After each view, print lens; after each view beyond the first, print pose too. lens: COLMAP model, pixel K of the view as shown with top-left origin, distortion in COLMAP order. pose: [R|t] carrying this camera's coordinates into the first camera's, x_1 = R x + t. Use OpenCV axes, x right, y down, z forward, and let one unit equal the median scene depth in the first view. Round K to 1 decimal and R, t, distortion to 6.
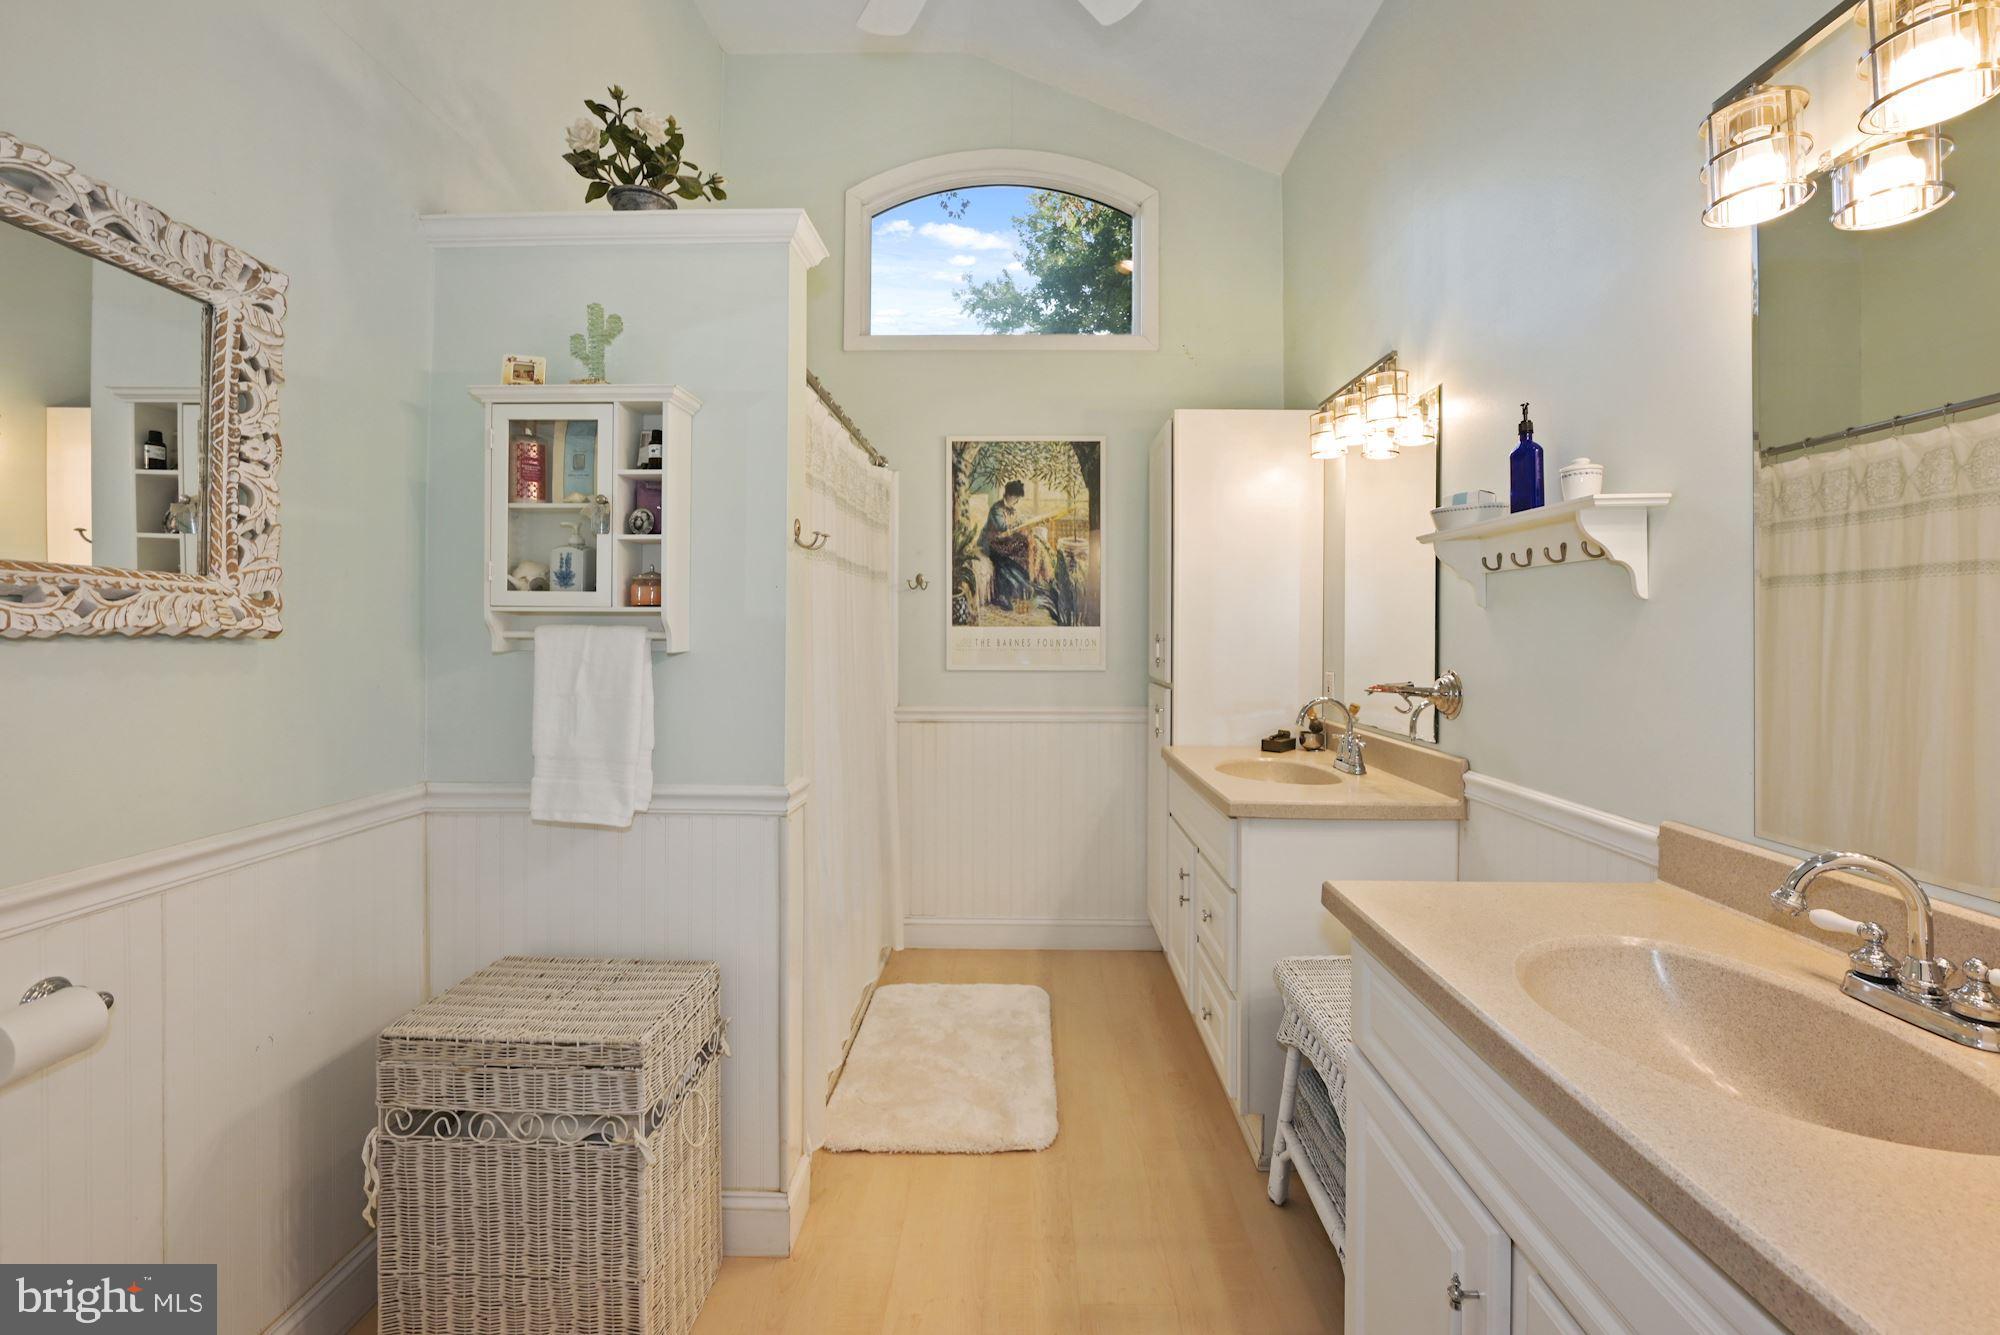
lens RADIAL K [[818.2, 0, 1006.3], [0, 818.2, 655.1], [0, 0, 1]] dist [0.001125, -0.000030]
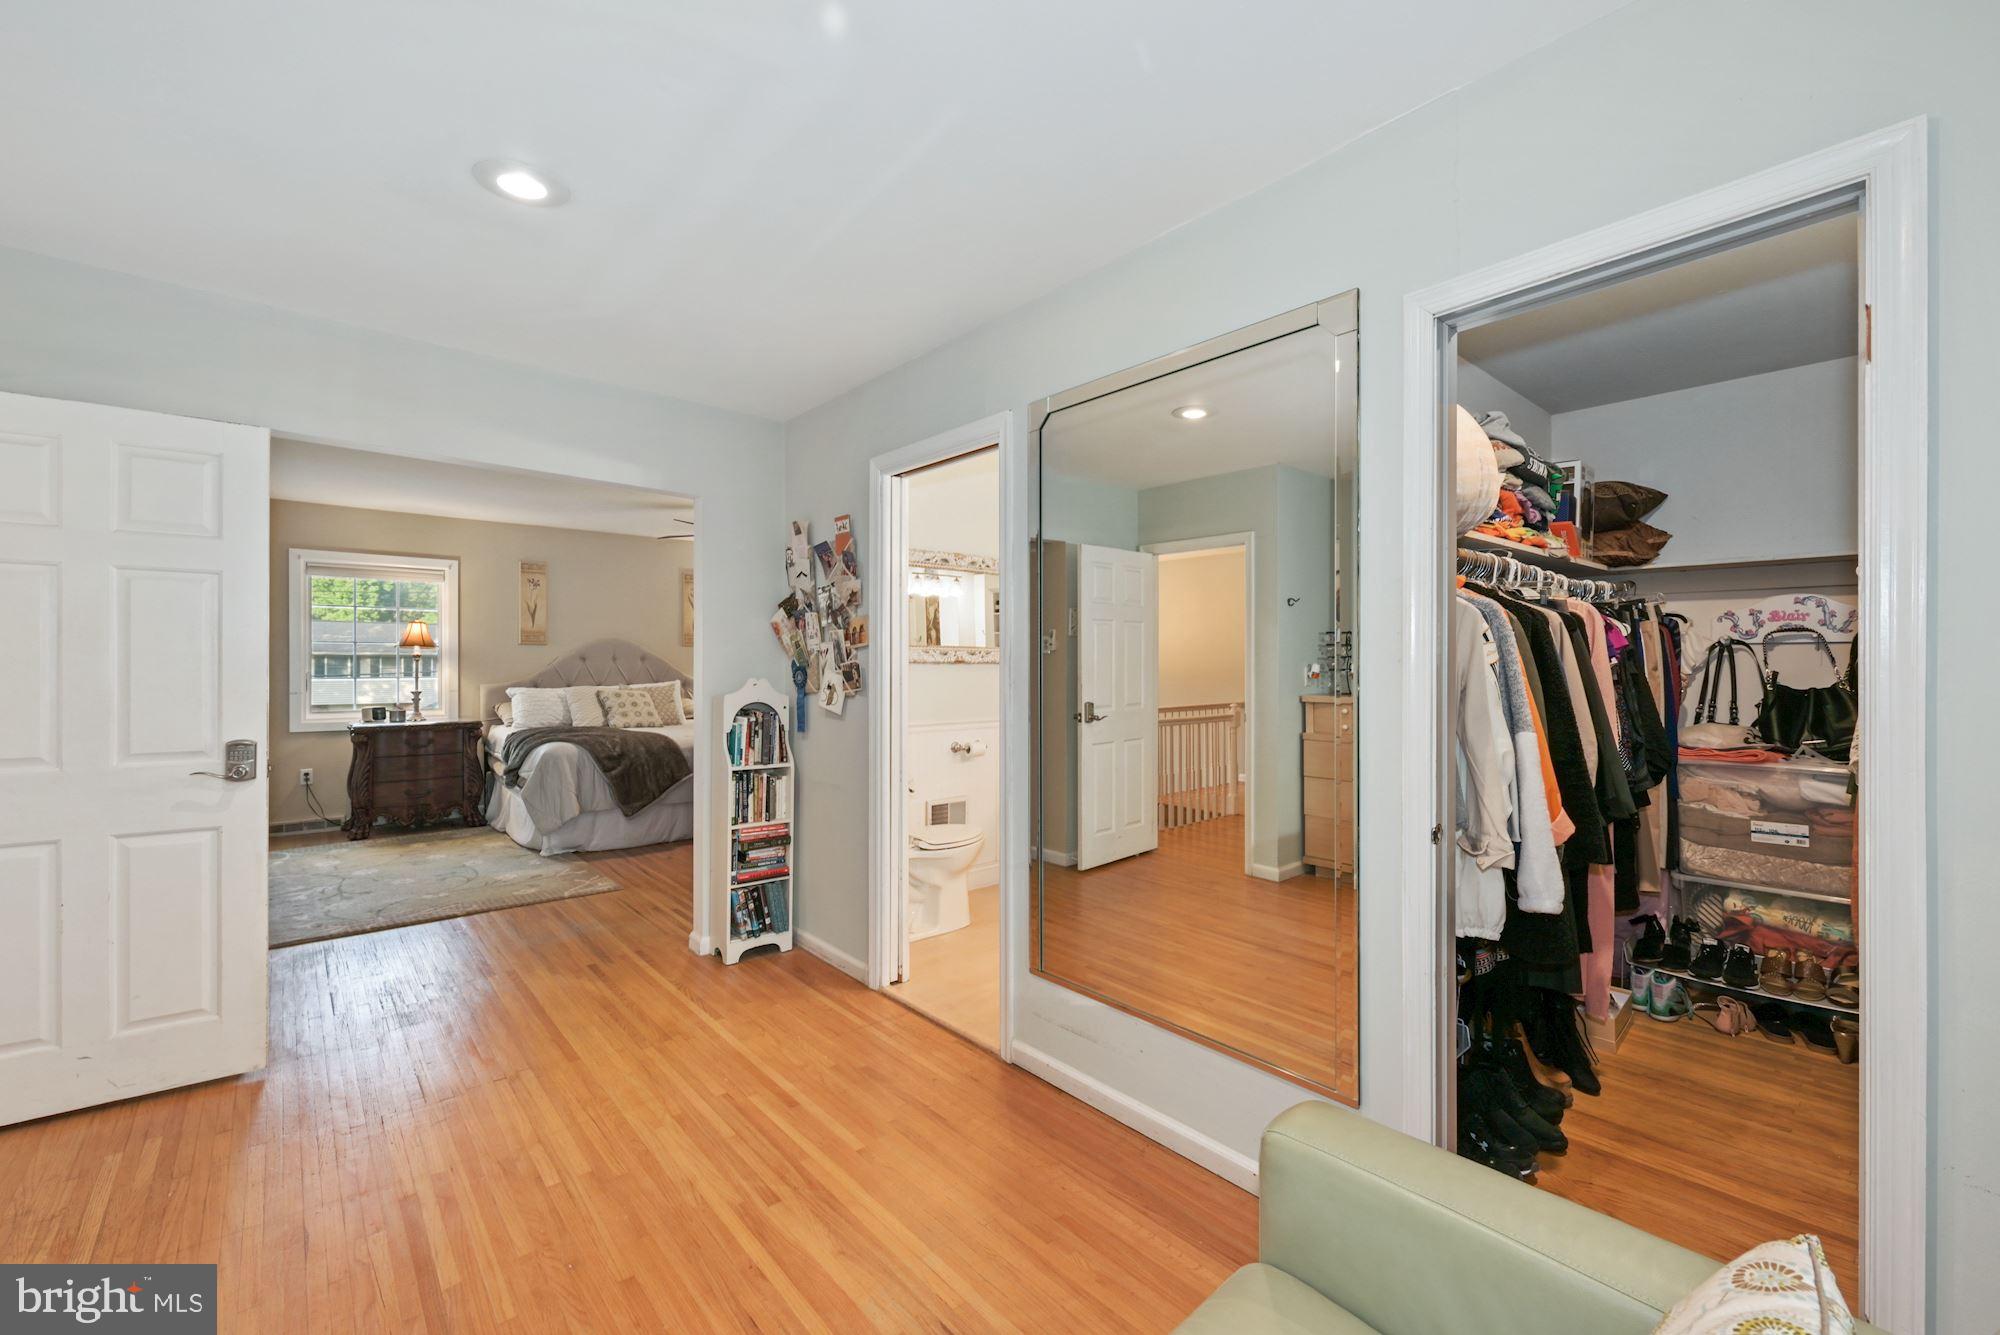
lens RADIAL K [[818.2, 0, 1012.9], [0, 818.2, 662.2], [0, 0, 1]] dist [0.001125, -0.000030]
pose [[0.688986, -0.004984, -0.724758, 0.791225], [-0.002854, 0.999950, -0.009590, 0.004383], [0.724769, 0.008676, 0.688937, -0.696225]]
